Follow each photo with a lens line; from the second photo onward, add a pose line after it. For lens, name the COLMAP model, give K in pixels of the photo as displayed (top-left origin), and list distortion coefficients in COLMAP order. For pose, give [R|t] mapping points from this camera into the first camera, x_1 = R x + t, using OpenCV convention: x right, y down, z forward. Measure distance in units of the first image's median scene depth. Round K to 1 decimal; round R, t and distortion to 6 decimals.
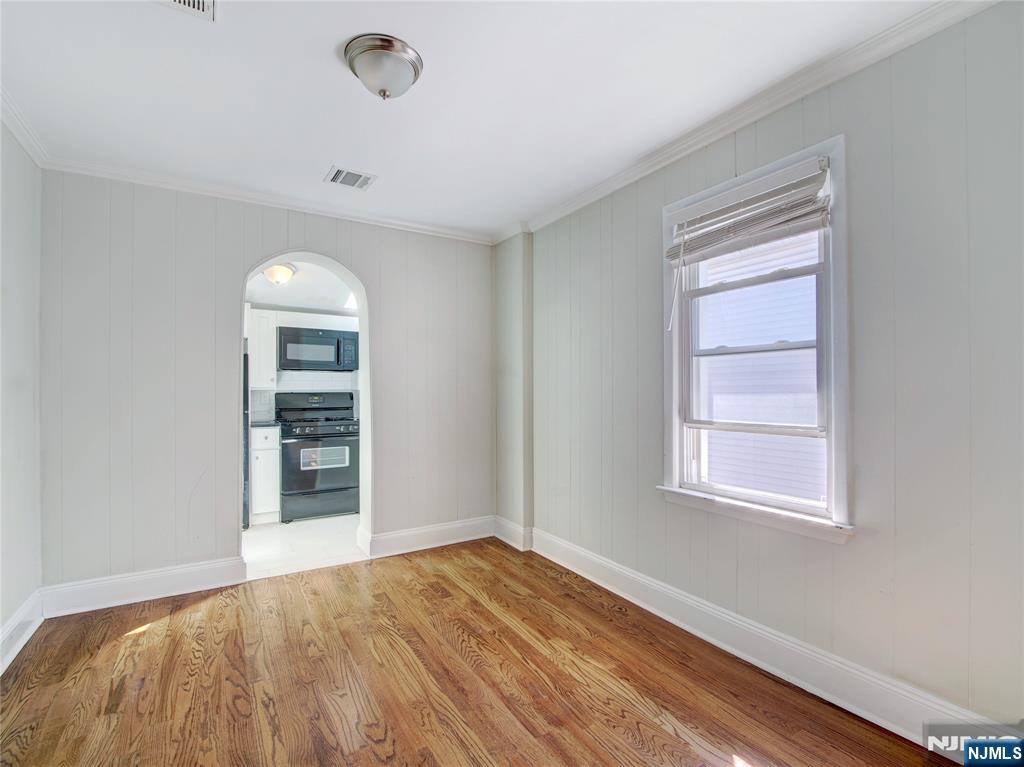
lens RADIAL K [[487.7, 0, 517.2], [0, 487.7, 389.2], [0, 0, 1]] dist [-0.013630, -0.000605]
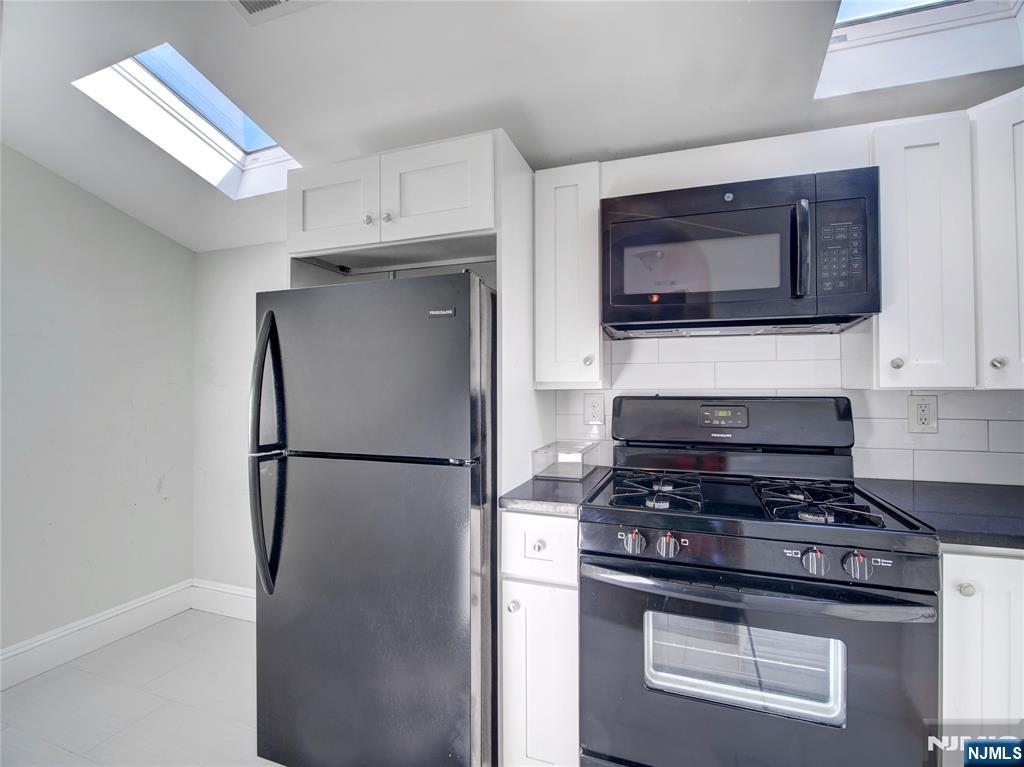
lens RADIAL K [[487.7, 0, 510.8], [0, 487.7, 383.1], [0, 0, 1]] dist [-0.013630, -0.000605]
pose [[0.622644, -0.007341, -0.782471, -0.252286], [0.003982, 0.999973, -0.006213, -0.000968], [0.782495, 0.000753, 0.622656, 0.700092]]
